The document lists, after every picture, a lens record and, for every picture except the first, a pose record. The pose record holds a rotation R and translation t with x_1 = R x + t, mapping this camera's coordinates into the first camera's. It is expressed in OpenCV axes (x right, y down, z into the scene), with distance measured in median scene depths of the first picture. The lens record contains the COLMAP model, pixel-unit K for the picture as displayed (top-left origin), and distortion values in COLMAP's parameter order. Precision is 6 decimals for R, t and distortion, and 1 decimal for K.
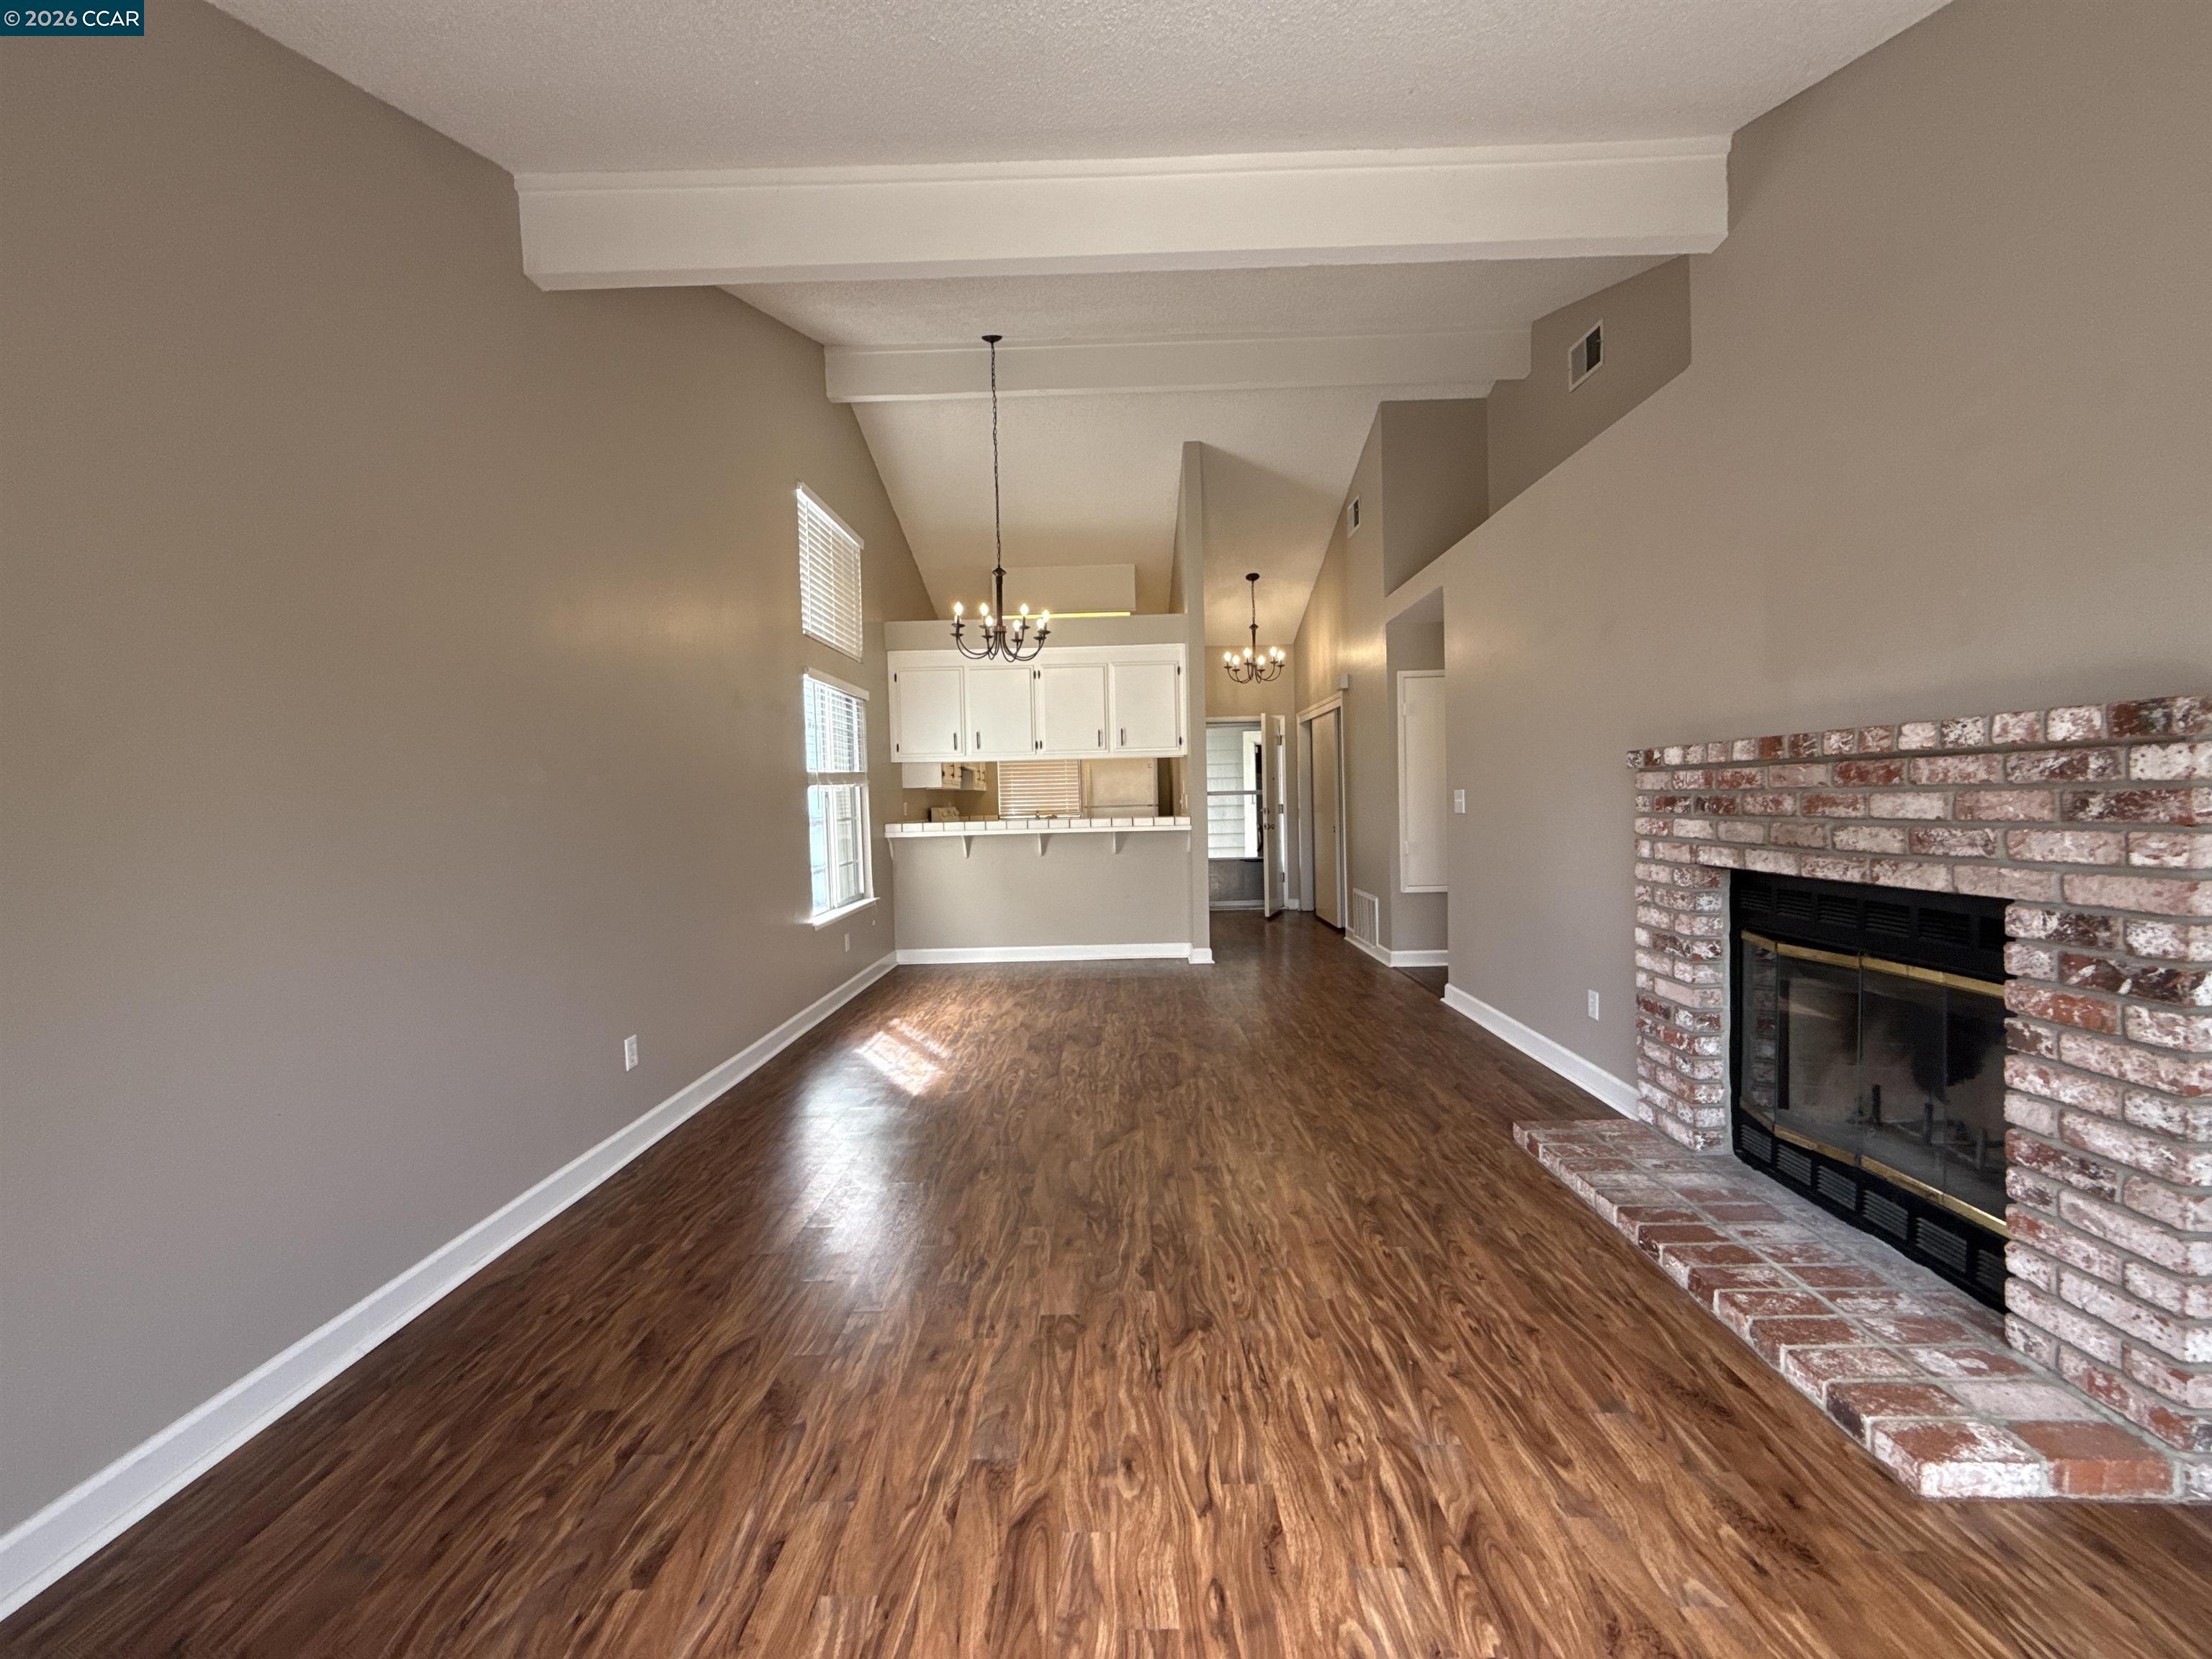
lens RADIAL K [[884.0, 0, 1106.0], [0, 884.0, 829.5], [0, 0, 1]] dist [-0.002423, 0.000164]
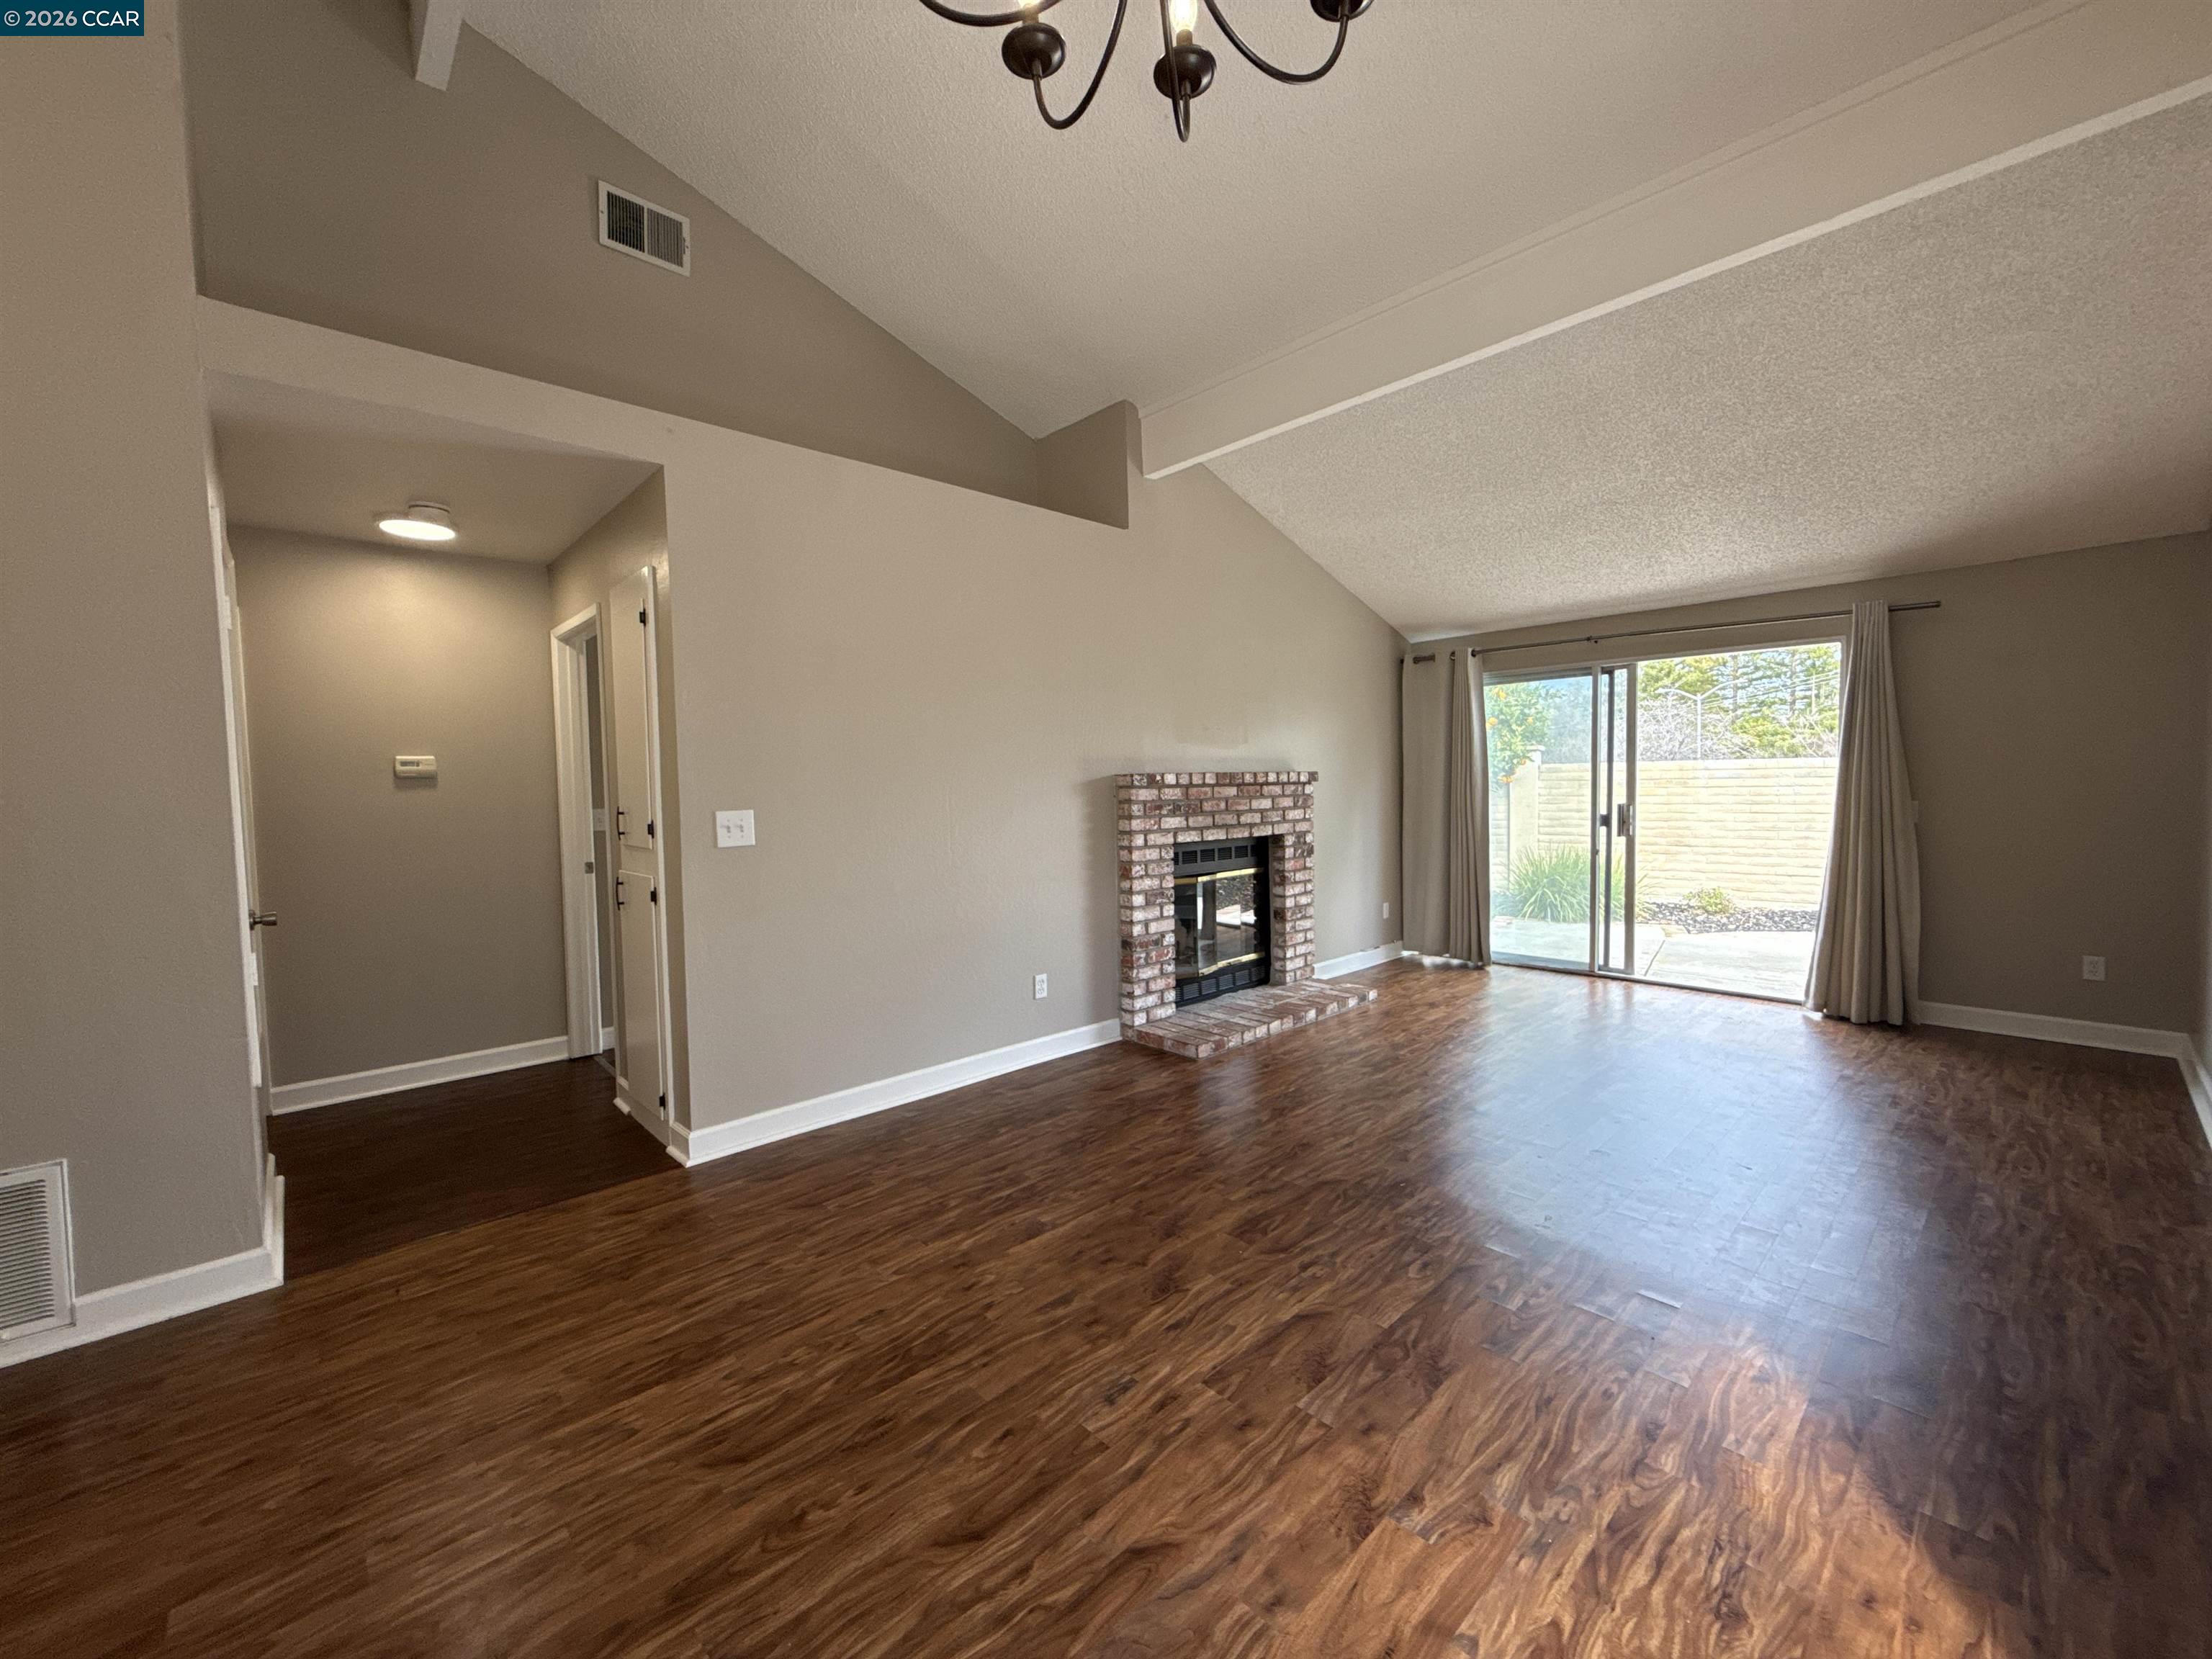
lens RADIAL K [[884.0, 0, 1106.0], [0, 884.0, 829.5], [0, 0, 1]] dist [-0.002423, 0.000164]
pose [[-0.693031, -0.000121, 0.720907, -0.538933], [0.060022, 0.996518, 0.057869, -0.108934], [-0.718404, 0.083375, -0.690611, 2.637083]]
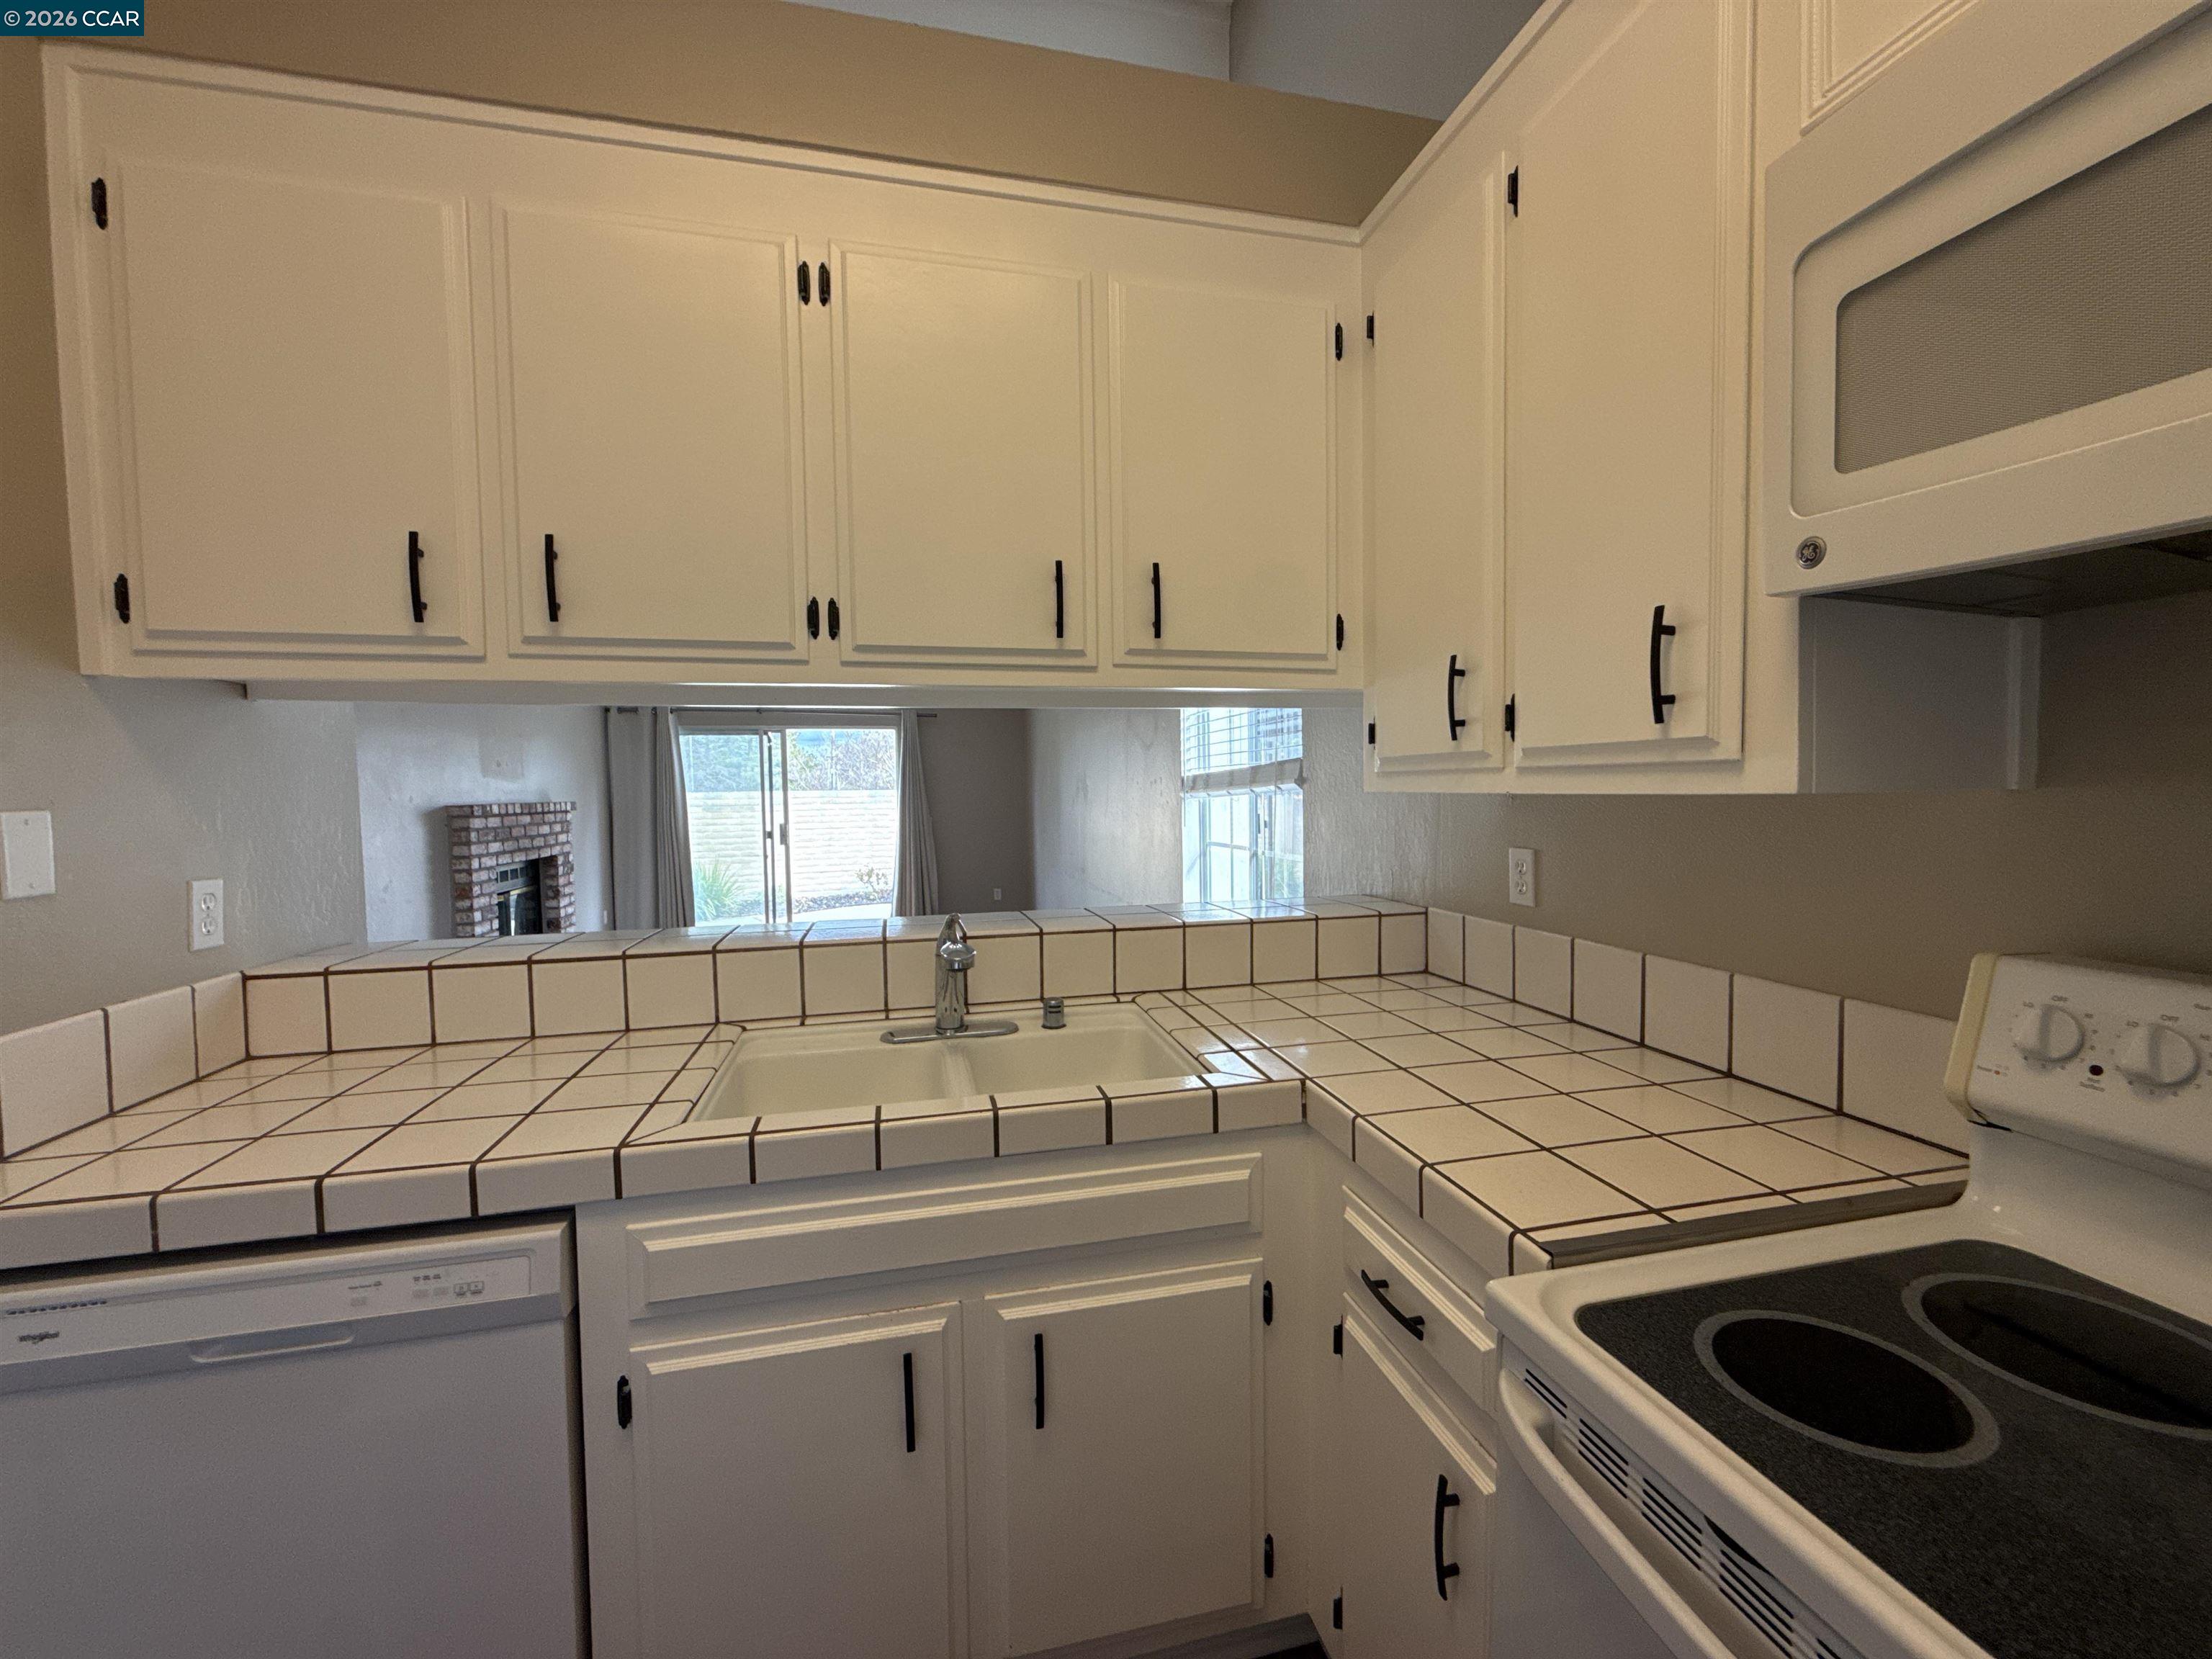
lens RADIAL K [[884.0, 0, 1106.0], [0, 884.0, 829.5], [0, 0, 1]] dist [-0.002423, 0.000164]
pose [[-0.969041, 0.052082, -0.241343, -0.192514], [0.032746, 0.995974, 0.083449, -0.183409], [0.244717, 0.072962, -0.966845, 3.725283]]
